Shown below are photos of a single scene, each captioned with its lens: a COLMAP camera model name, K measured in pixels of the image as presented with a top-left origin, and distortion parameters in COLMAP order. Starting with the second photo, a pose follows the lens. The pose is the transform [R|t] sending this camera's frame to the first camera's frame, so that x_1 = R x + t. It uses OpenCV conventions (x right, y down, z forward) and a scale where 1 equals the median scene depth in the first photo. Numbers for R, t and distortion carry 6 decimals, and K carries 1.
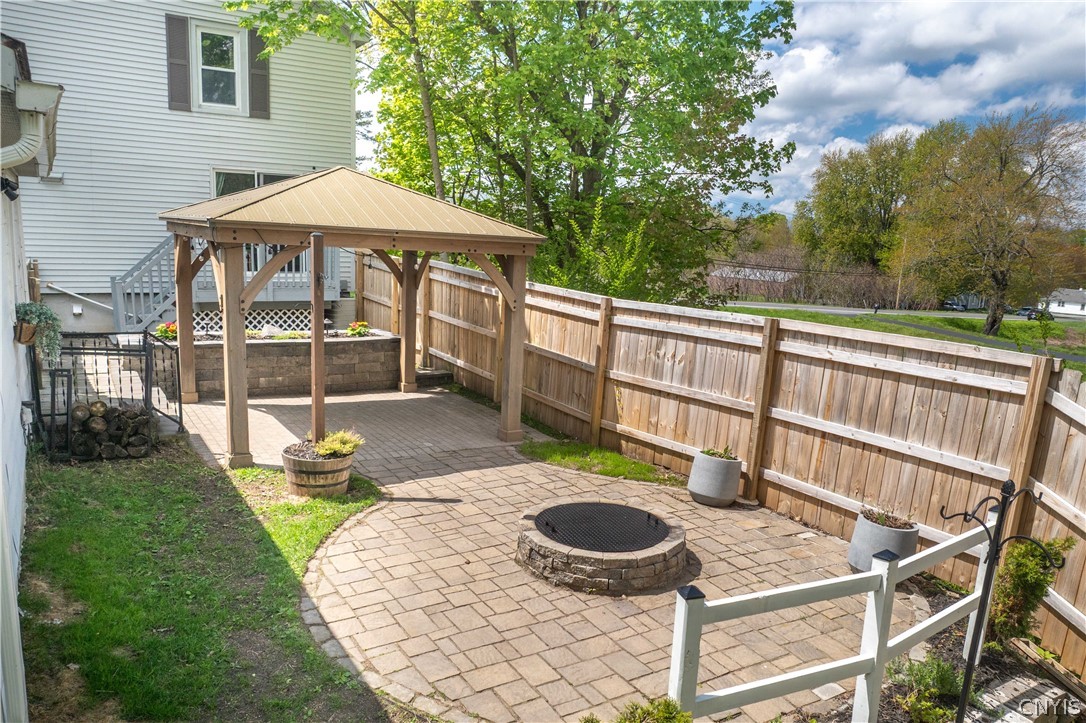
lens RADIAL K [[771.2, 0, 541.4], [0, 771.2, 402.8], [0, 0, 1]] dist [-0.039685, 0.003417]
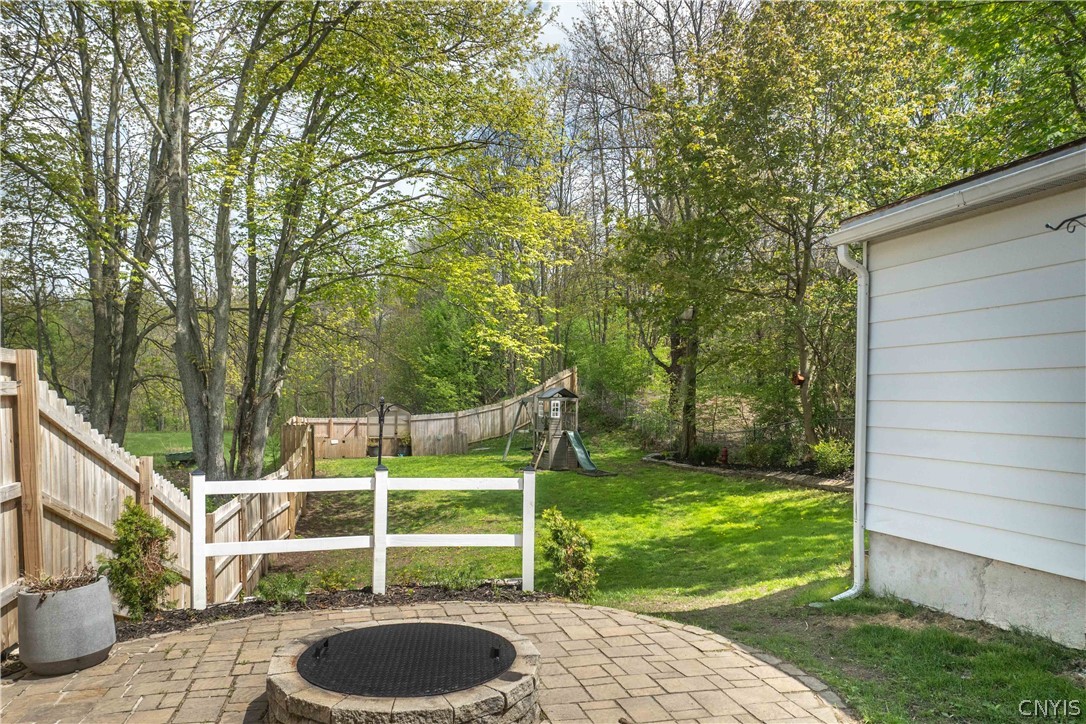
lens RADIAL K [[771.2, 0, 541.4], [0, 771.2, 403.3], [0, 0, 1]] dist [-0.039685, 0.003417]
pose [[-0.960142, -0.064312, 0.272015, -0.146543], [-0.000184, 0.973316, 0.229470, -0.149379], [-0.279514, 0.220274, -0.934533, 1.211110]]
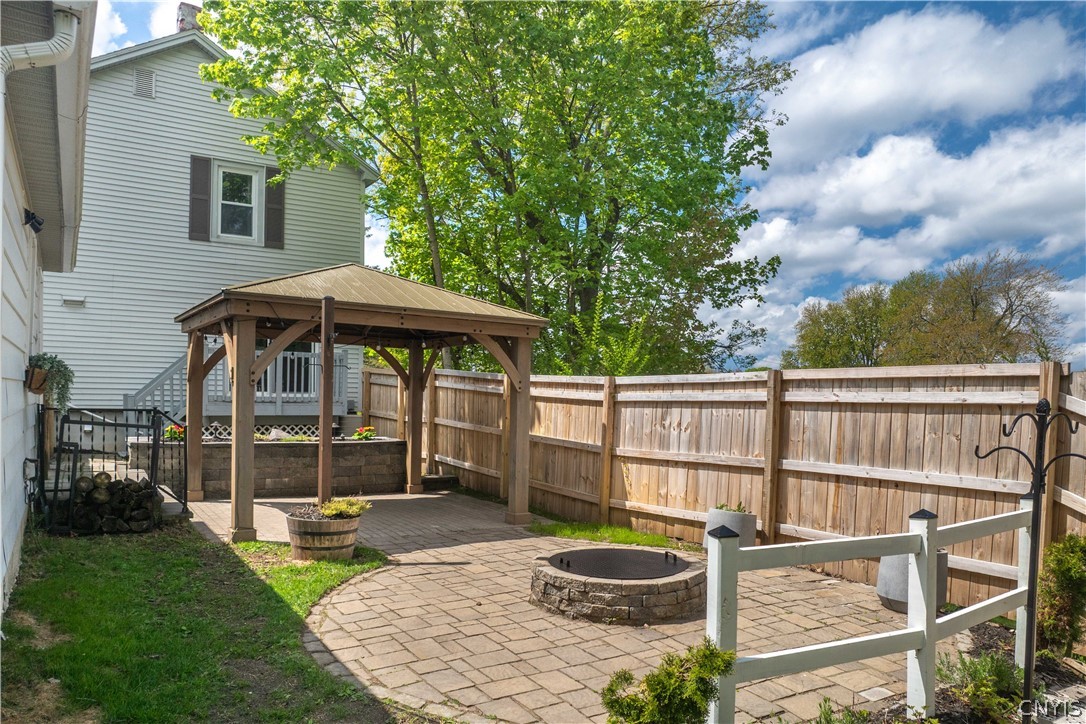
lens RADIAL K [[757.3, 0, 543.3], [0, 757.3, 413.2], [0, 0, 1]] dist [-0.040821, 0.006195]
pose [[0.999575, -0.028891, 0.003789, -0.010607], [0.029088, 0.981713, -0.188129, 0.120693], [0.001715, 0.188159, 0.982137, 0.030865]]
